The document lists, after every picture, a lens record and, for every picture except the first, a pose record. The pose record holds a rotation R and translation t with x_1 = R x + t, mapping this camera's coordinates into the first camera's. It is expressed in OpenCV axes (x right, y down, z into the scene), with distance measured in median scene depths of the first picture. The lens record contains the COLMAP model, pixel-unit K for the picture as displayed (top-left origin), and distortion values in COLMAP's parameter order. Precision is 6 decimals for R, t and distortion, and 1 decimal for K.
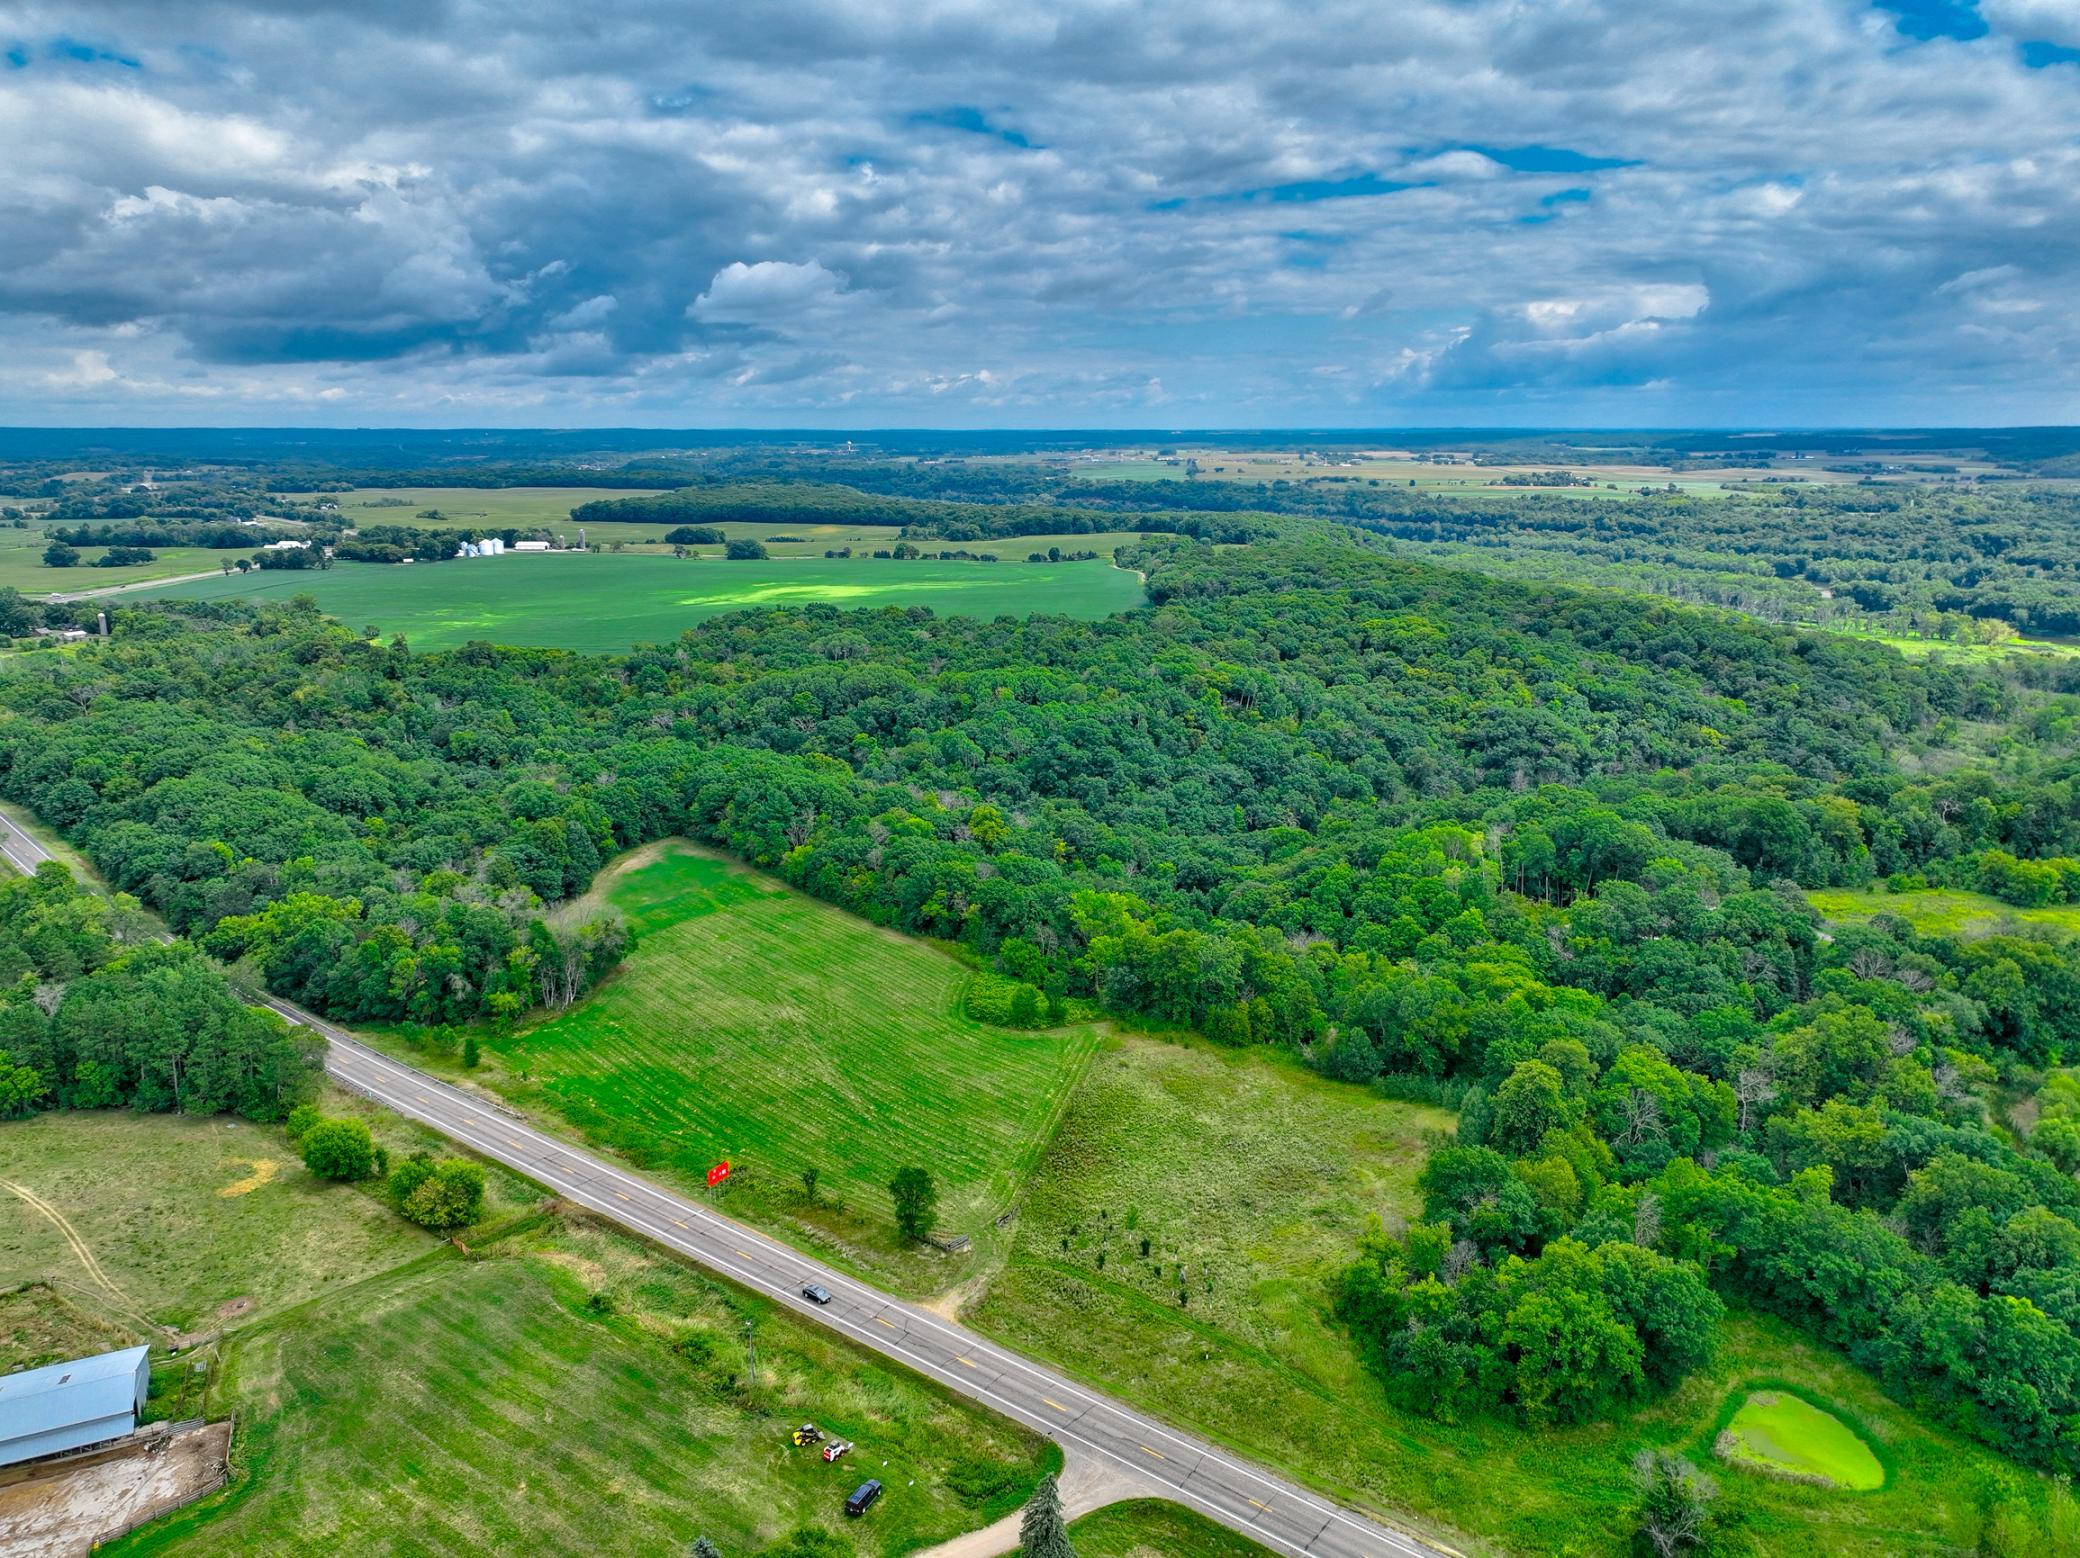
lens RADIAL K [[1464.5, 0, 1040.0], [0, 1464.5, 779.0], [0, 0, 1]] dist [-0.003899, 0.019059]
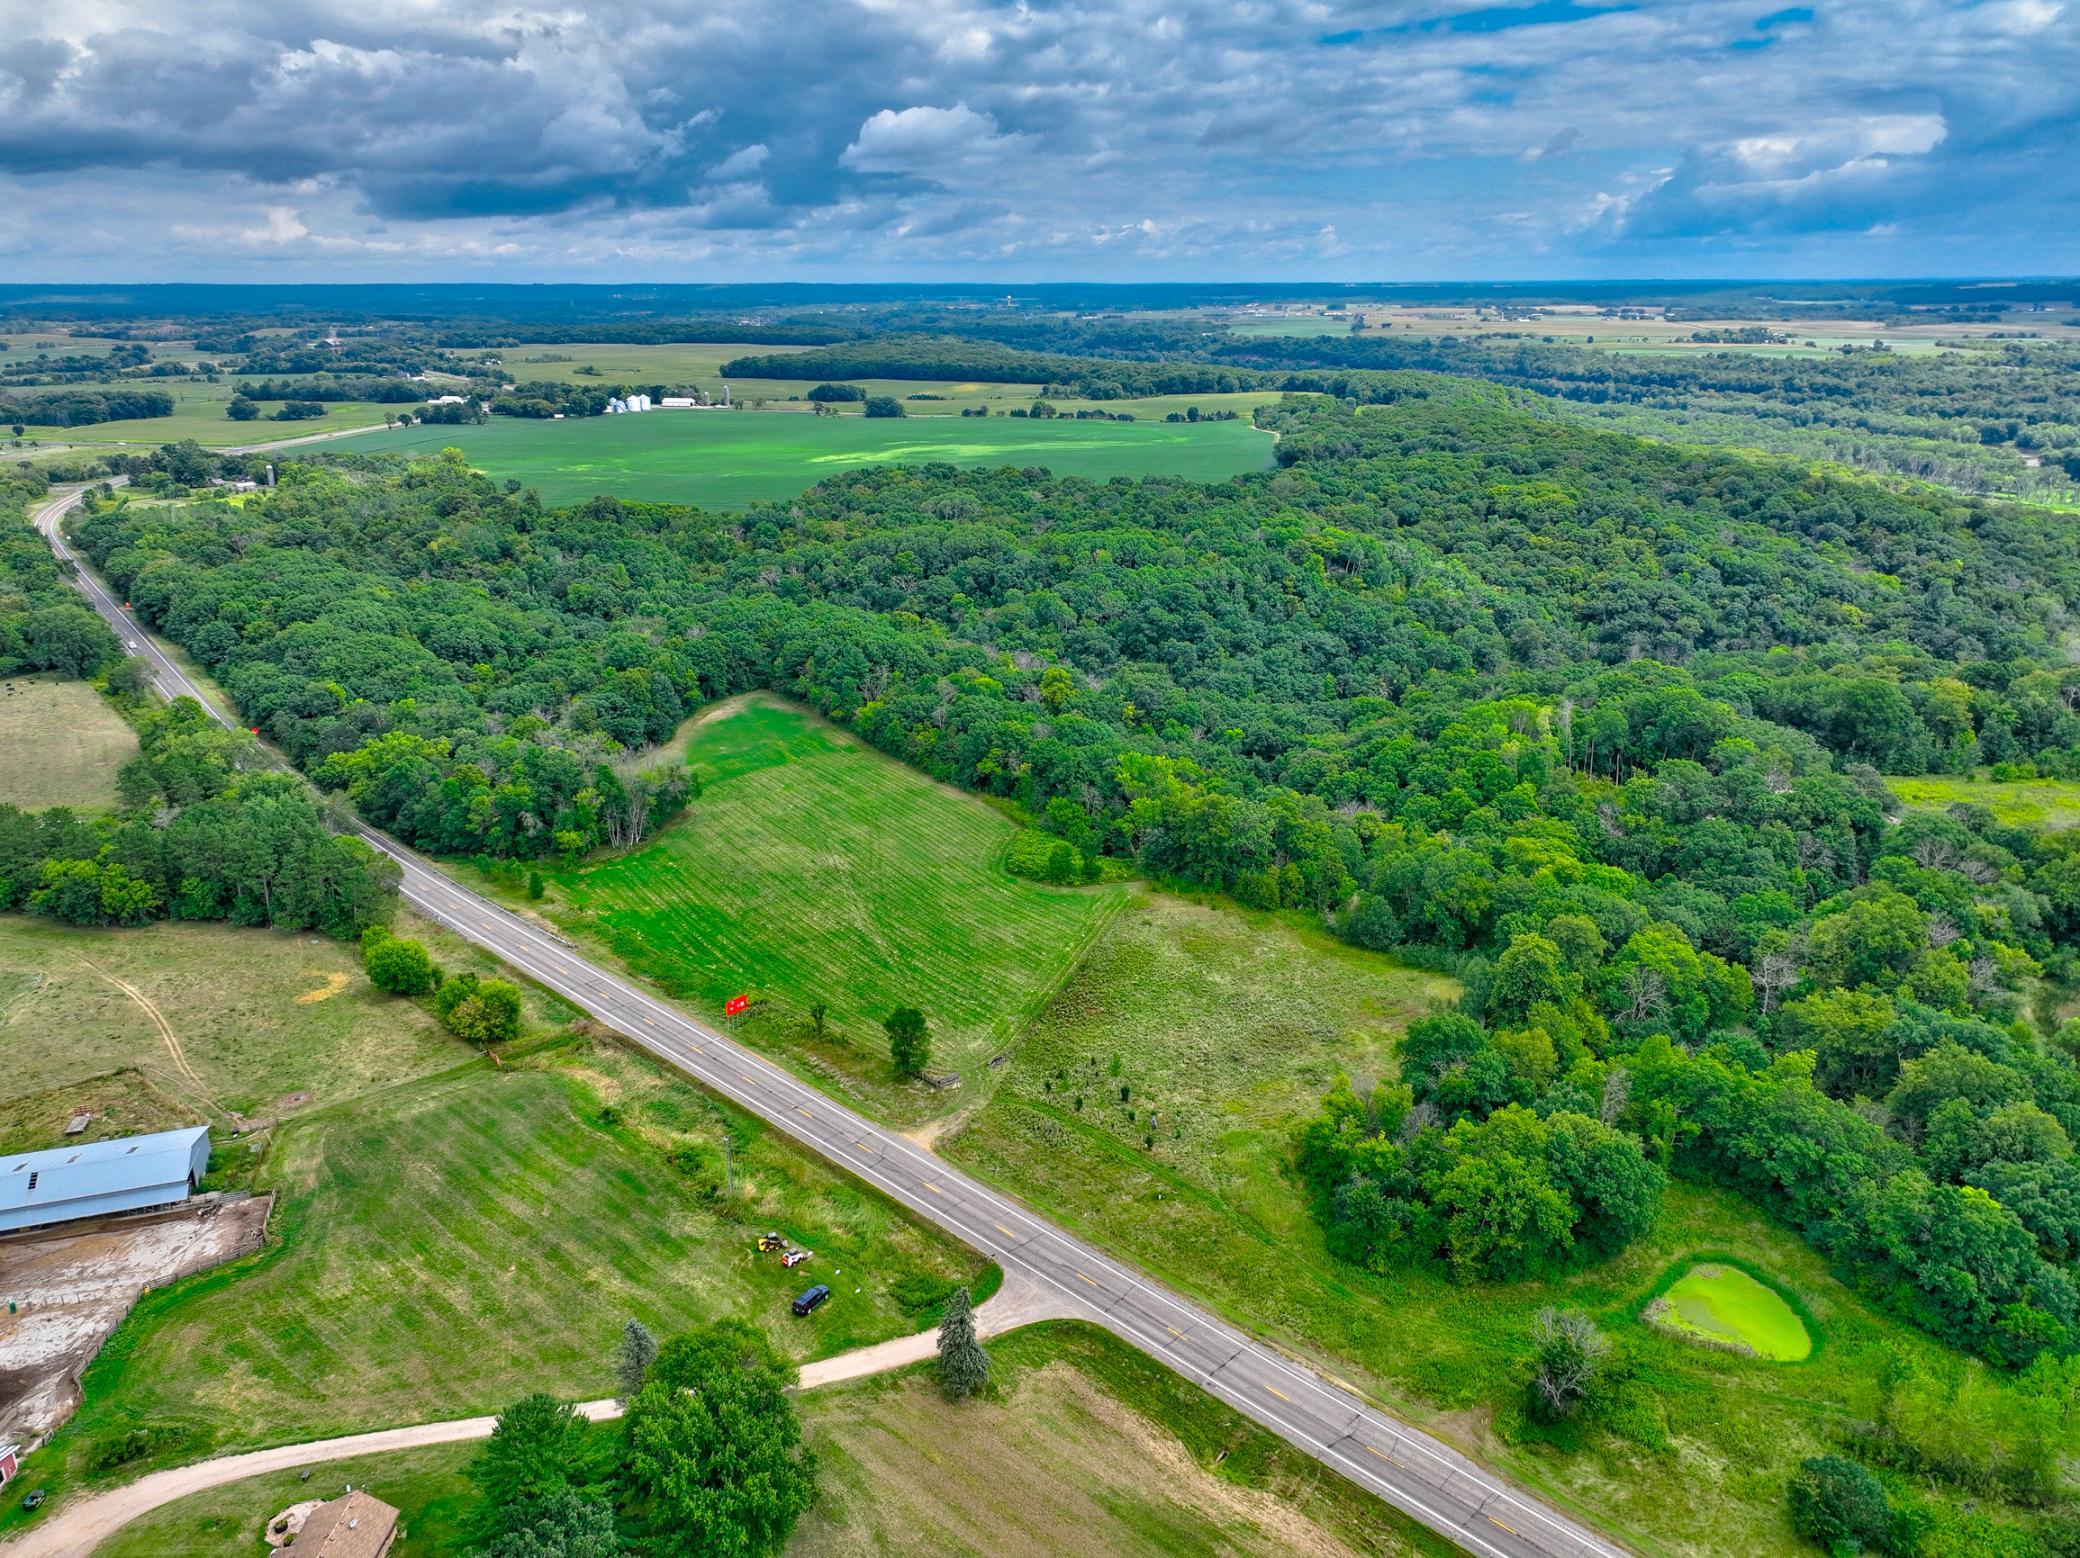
lens RADIAL K [[1464.5, 0, 1040.0], [0, 1464.5, 779.0], [0, 0, 1]] dist [-0.003899, 0.019059]
pose [[0.993911, 0.032808, -0.105188, 0.044705], [-0.022980, 0.995371, 0.093325, 0.000833], [0.107762, -0.090339, 0.990064, -0.005396]]
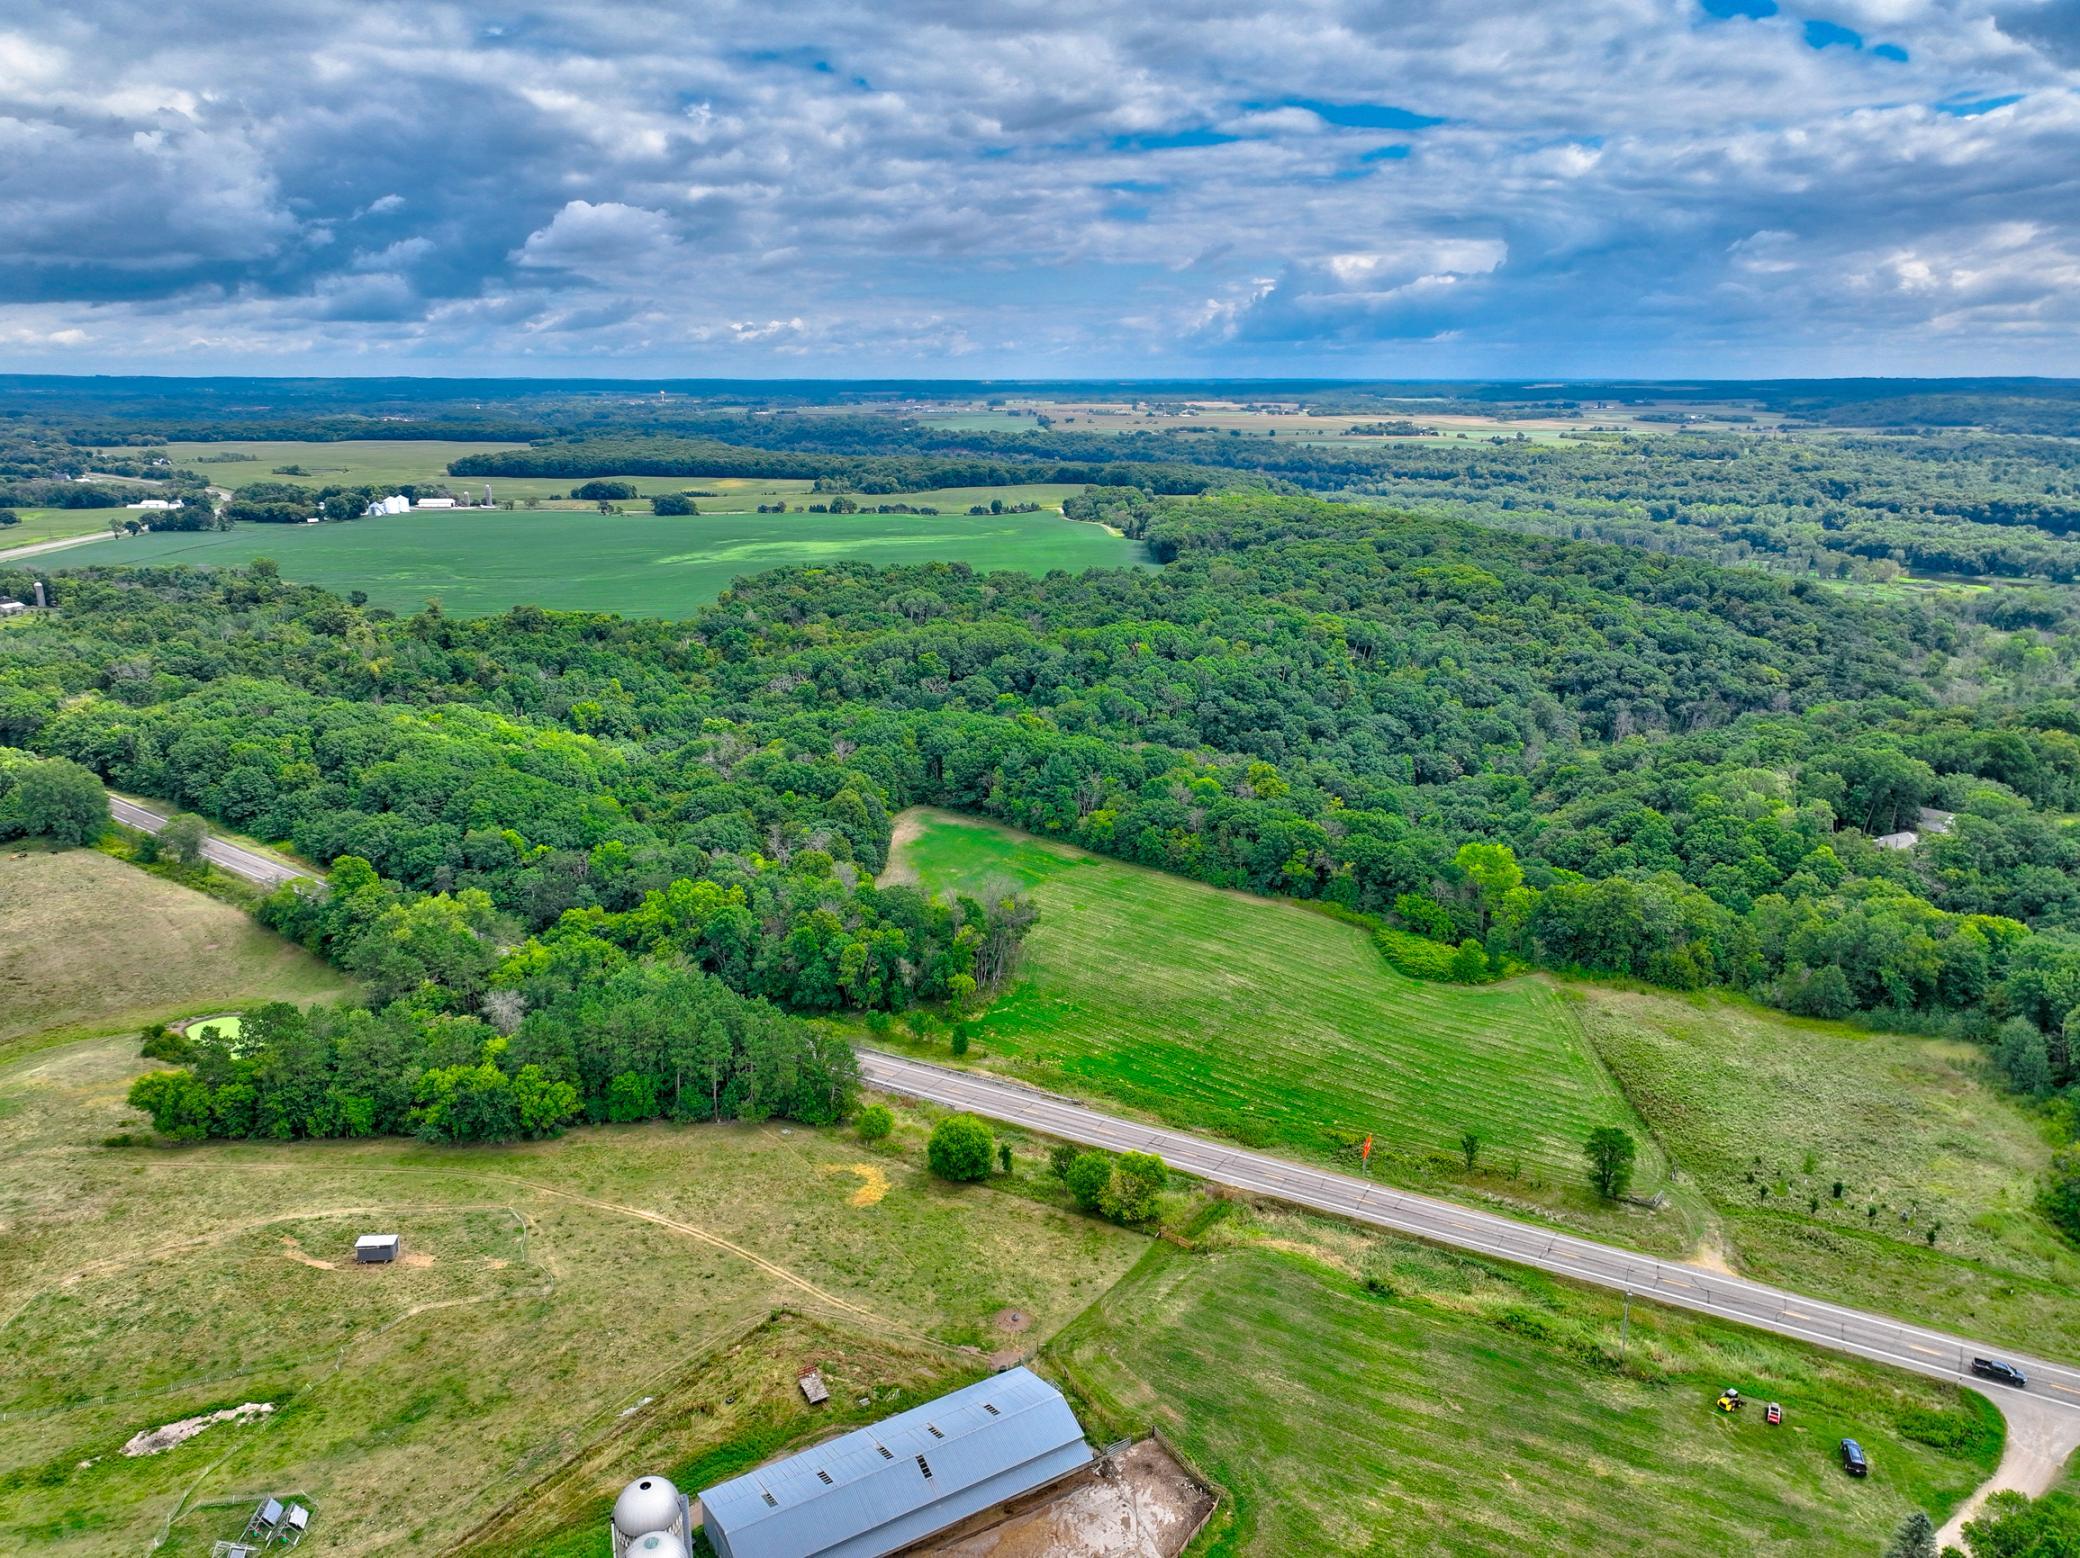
lens RADIAL K [[1470.7, 0, 1036.4], [0, 1470.7, 752.3], [0, 0, 1]] dist [-0.005503, 0.022128]
pose [[0.990489, -0.032057, 0.133805, -0.237926], [0.030161, 0.999414, 0.016169, -0.007099], [-0.134245, -0.011980, 0.990876, 0.024714]]
